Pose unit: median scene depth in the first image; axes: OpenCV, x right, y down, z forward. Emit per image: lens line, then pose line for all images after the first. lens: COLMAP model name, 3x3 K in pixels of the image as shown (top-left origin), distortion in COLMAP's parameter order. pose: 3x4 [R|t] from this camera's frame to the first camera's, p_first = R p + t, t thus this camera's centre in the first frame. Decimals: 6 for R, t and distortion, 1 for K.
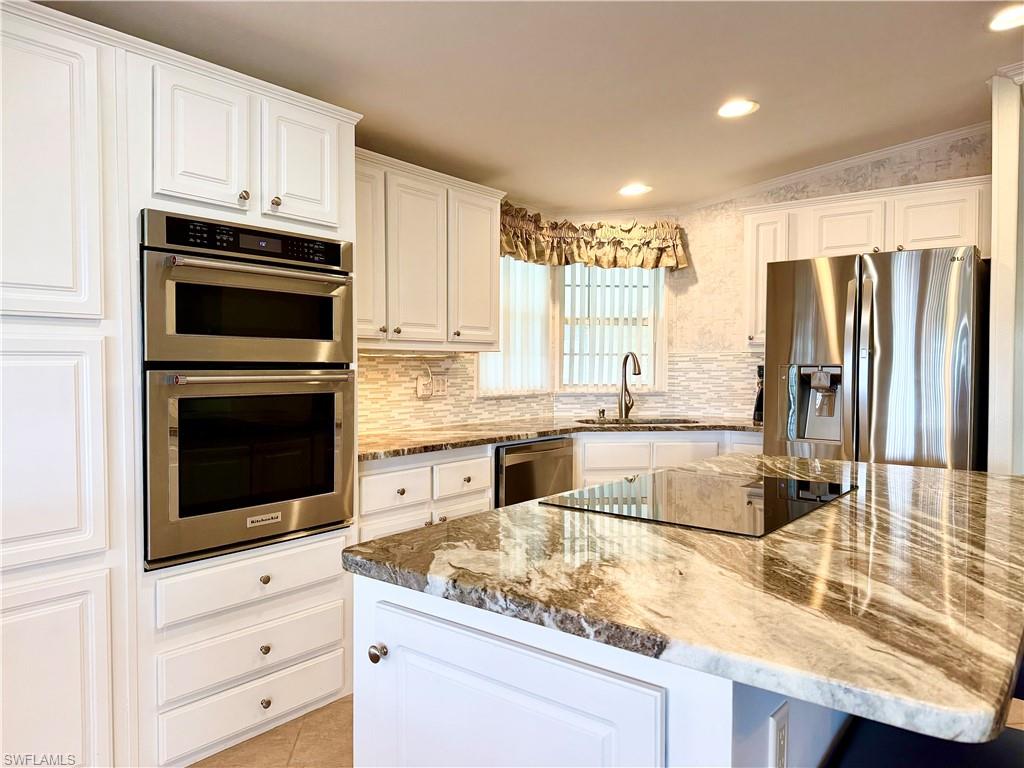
lens RADIAL K [[713.5, 0, 512.0], [0, 713.5, 384.0], [0, 0, 1]] dist [0.074119, -0.113444]
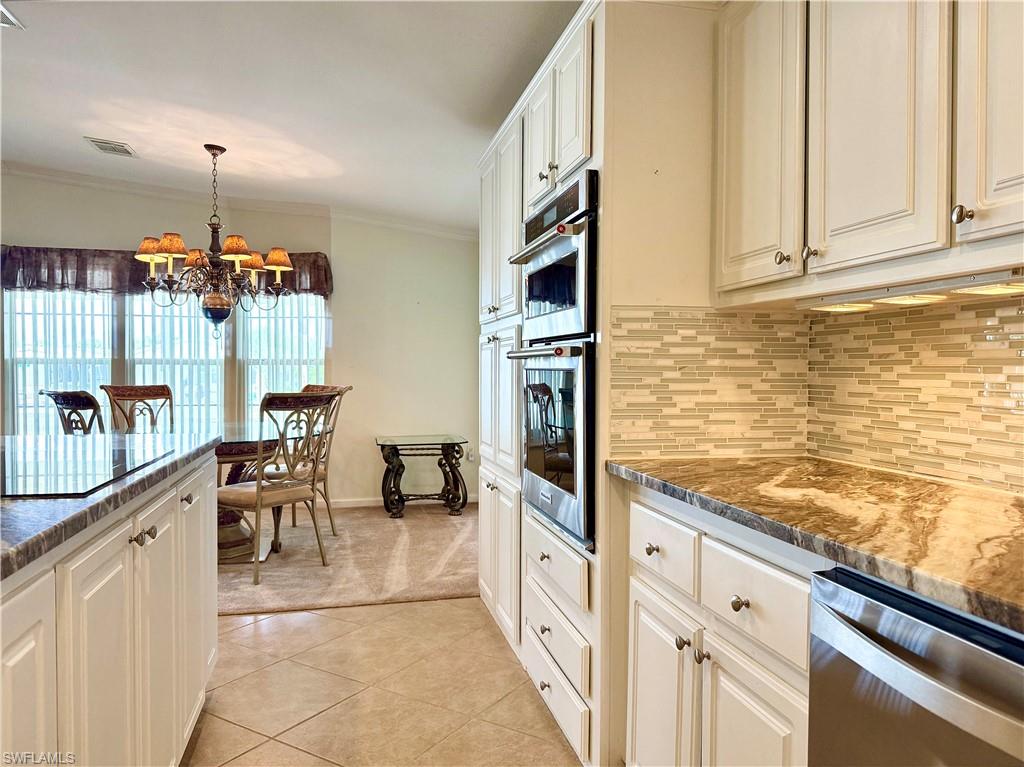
lens RADIAL K [[727.1, 0, 513.2], [0, 727.1, 385.8], [0, 0, 1]] dist [0.044181, -0.038446]
pose [[-0.619926, 0.013328, -0.784547, 0.262515], [-0.027231, 0.998888, 0.038486, -0.000801], [0.784187, 0.045222, -0.618874, 0.888847]]
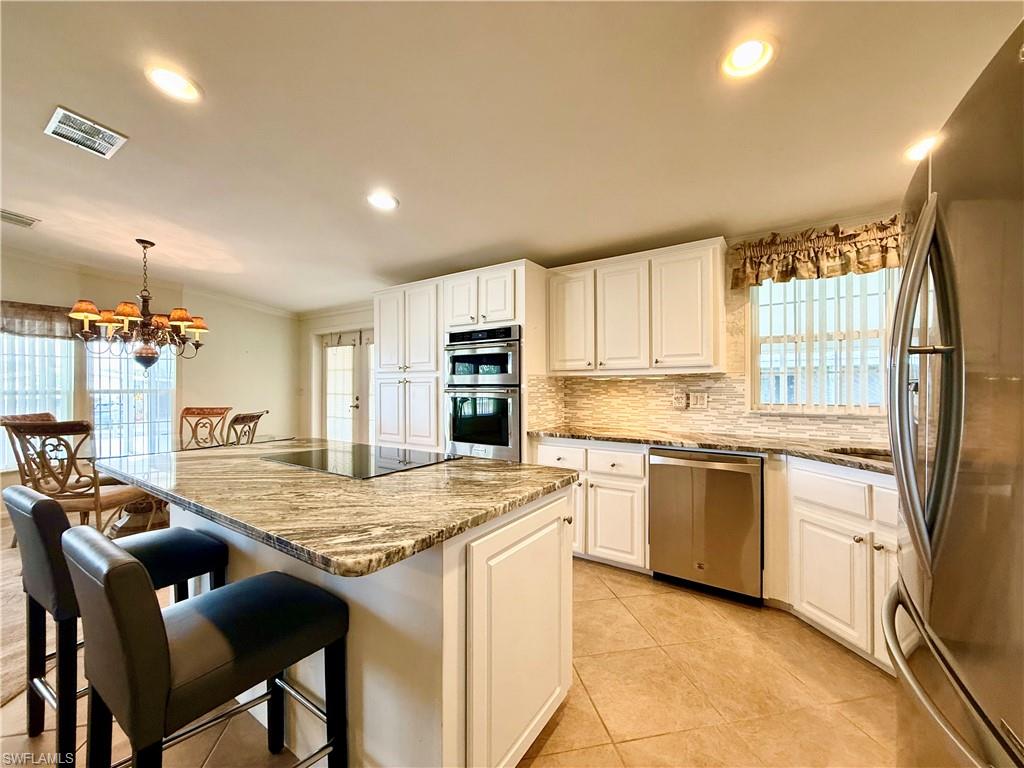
lens RADIAL K [[407.8, 0, 497.6], [0, 407.8, 385.7], [0, 0, 1]] dist [-0.001082, -0.000018]
pose [[0.064240, -0.002196, -0.997932, 0.572043], [-0.023089, 0.999727, -0.003686, -0.012547], [0.997667, 0.023278, 0.064172, 0.548082]]
